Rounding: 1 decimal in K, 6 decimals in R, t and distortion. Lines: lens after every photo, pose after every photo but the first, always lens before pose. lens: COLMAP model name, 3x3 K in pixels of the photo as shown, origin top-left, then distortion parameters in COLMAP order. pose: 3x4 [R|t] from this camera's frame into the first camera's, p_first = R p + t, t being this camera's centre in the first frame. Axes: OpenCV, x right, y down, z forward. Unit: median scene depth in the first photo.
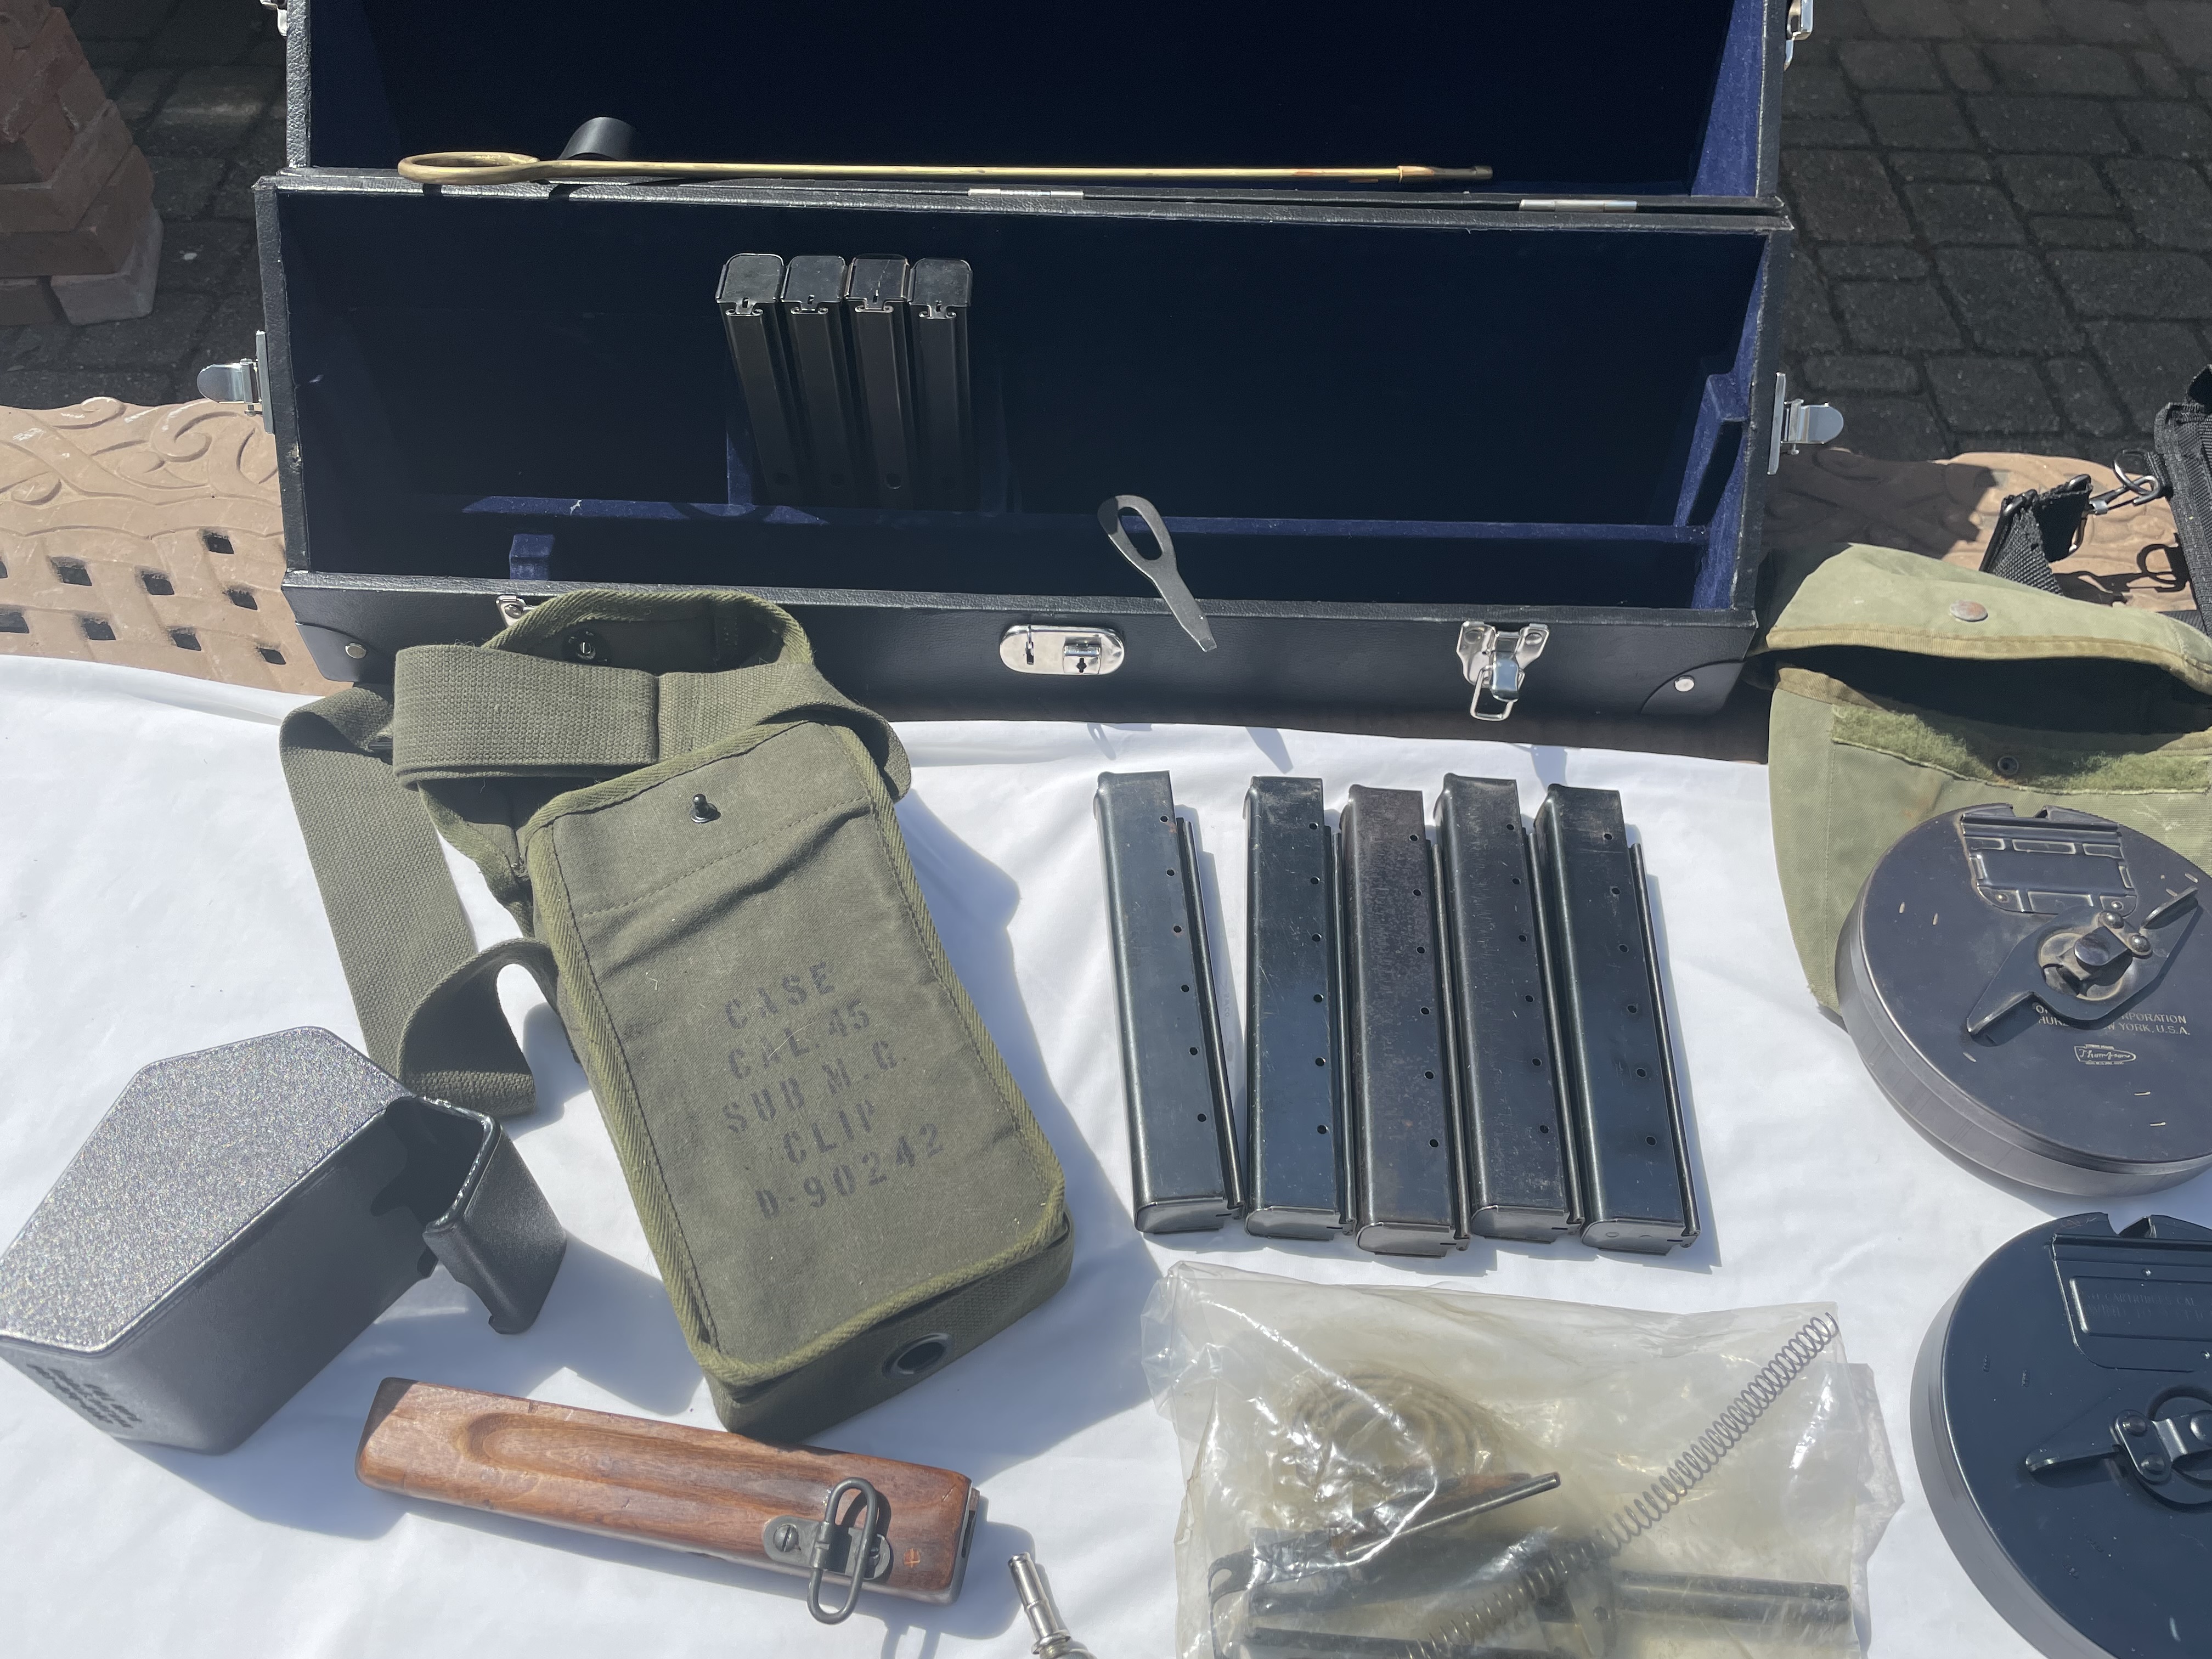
lens RADIAL K [[1705.2, 0, 1105.0], [0, 1705.2, 800.3], [0, 0, 1]] dist [0.080200, -0.123782]
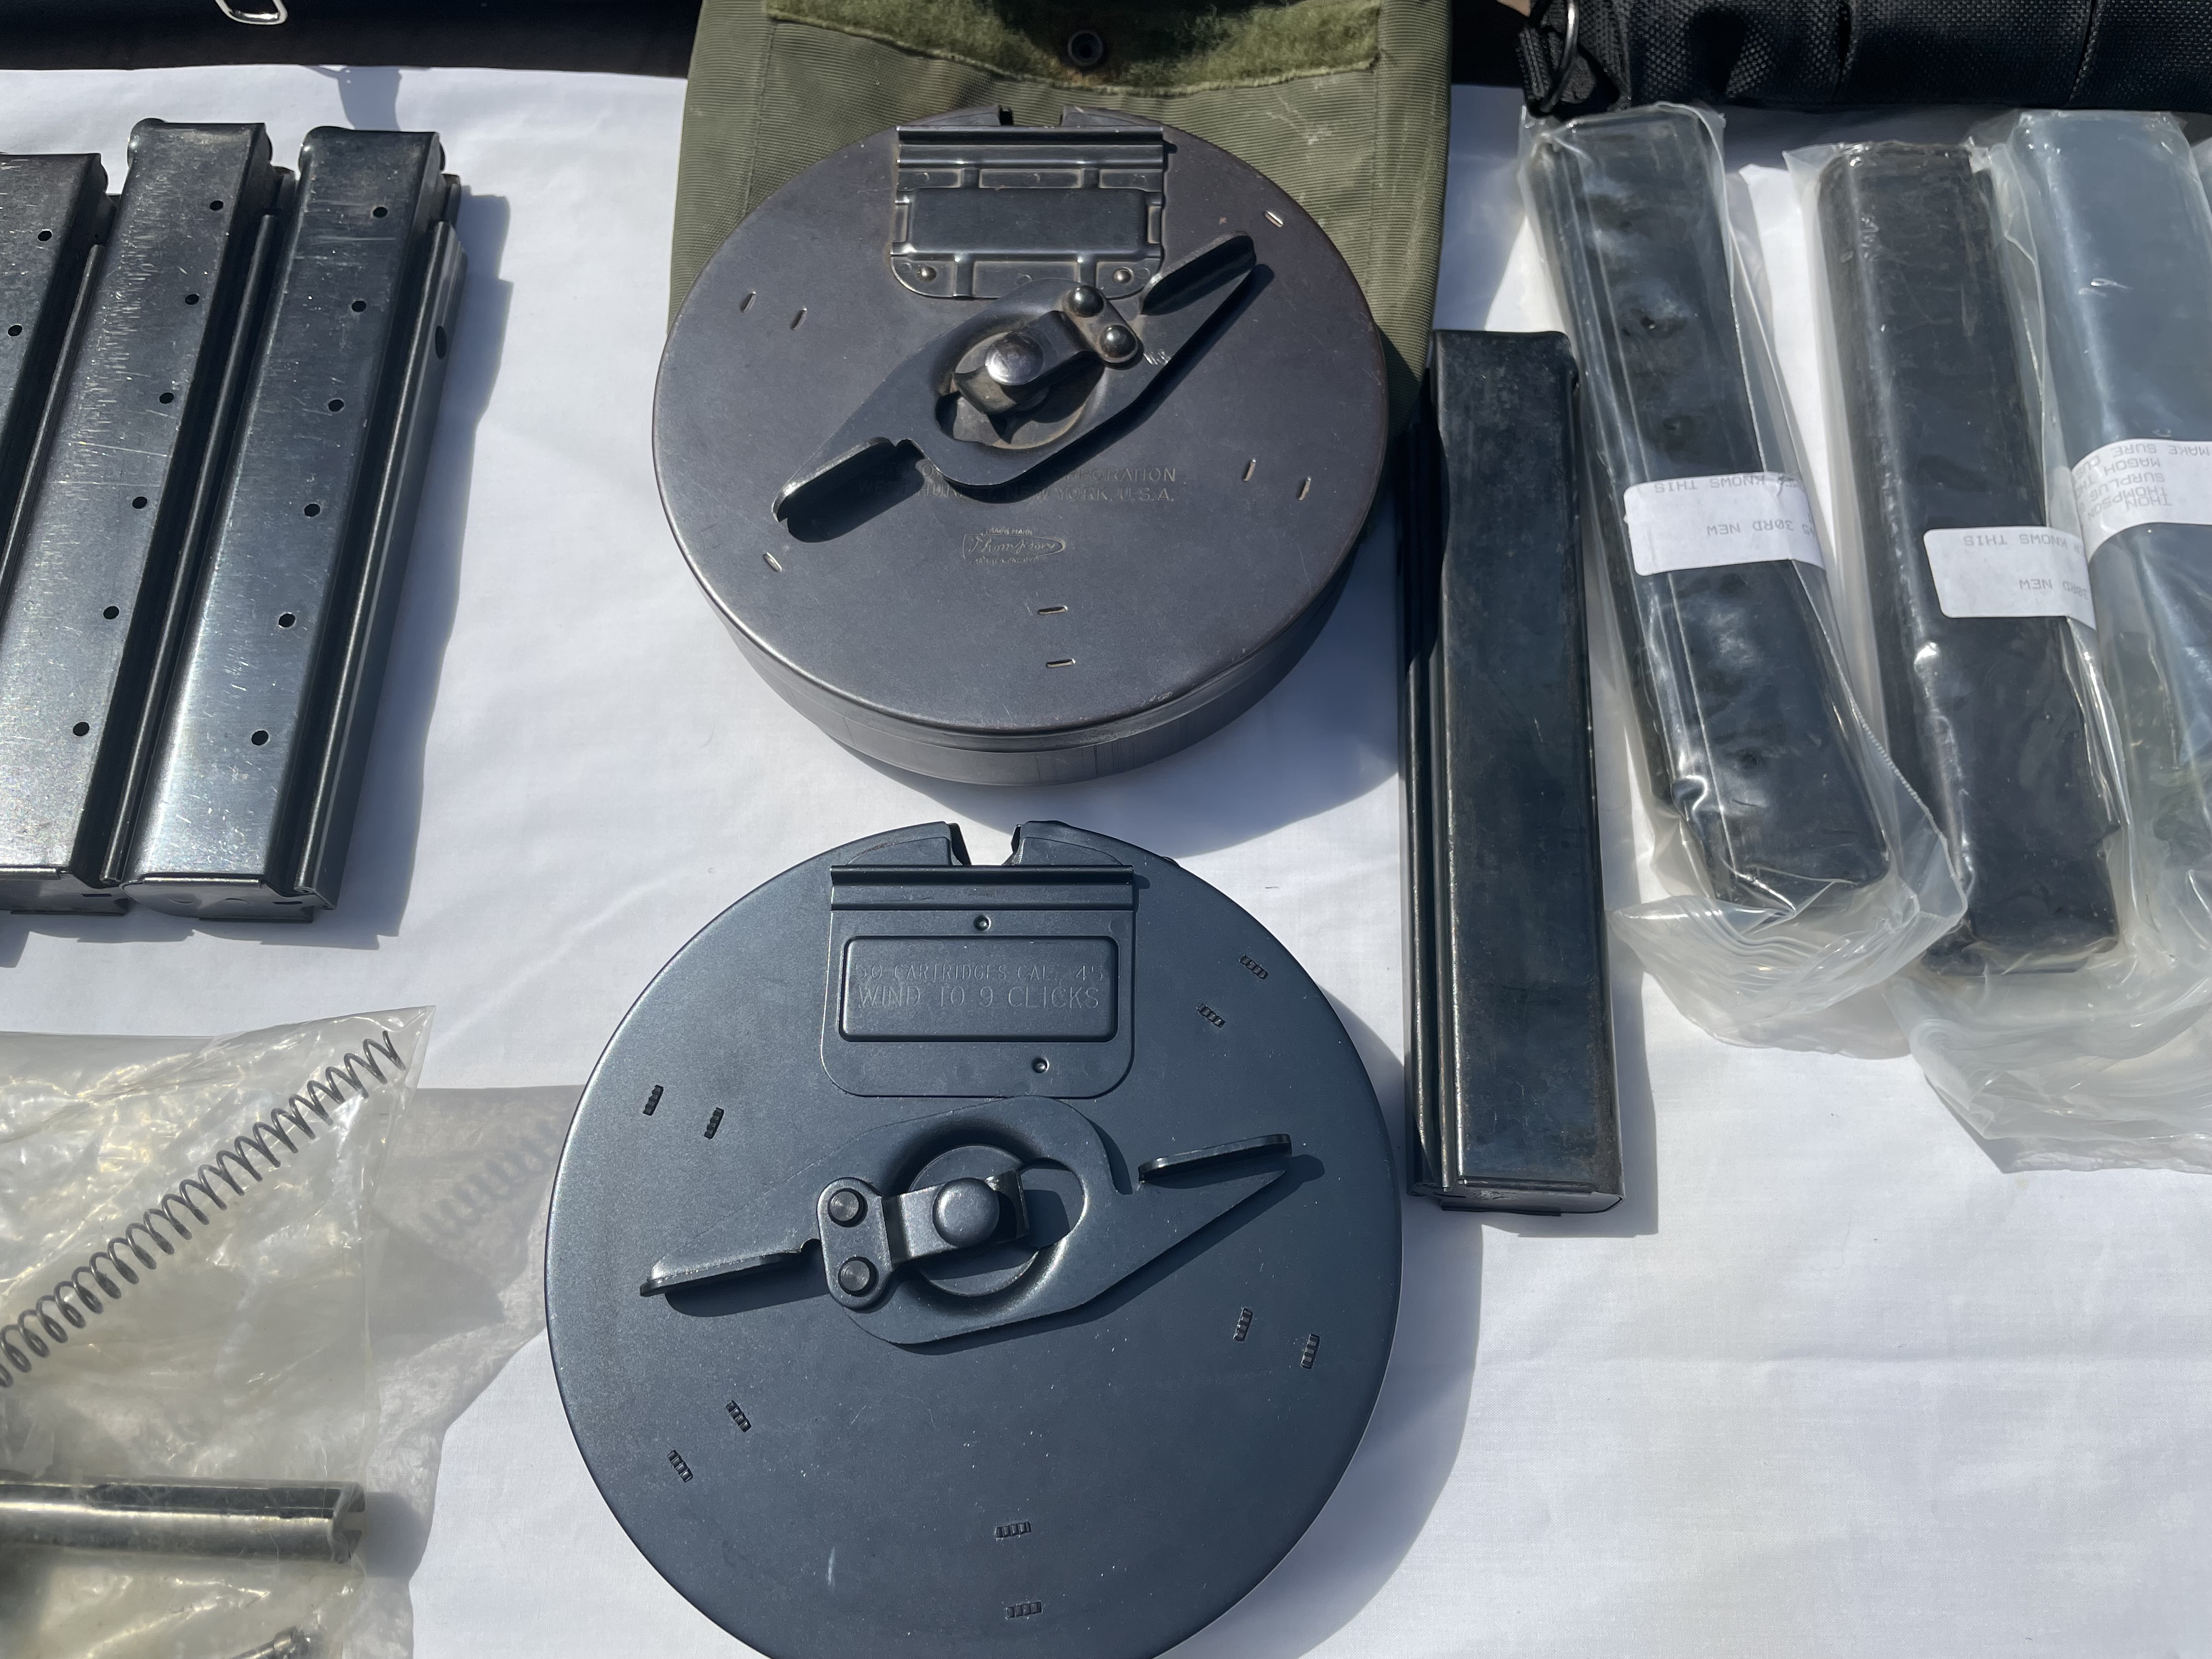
lens RADIAL K [[1705.2, 0, 1111.2], [0, 1705.2, 814.8], [0, 0, 1]] dist [0.080200, -0.123782]
pose [[0.998353, -0.057358, -0.001478, 0.584251], [0.055473, 0.958315, 0.280278, 0.073508], [-0.014660, -0.279899, 0.959918, 0.417406]]
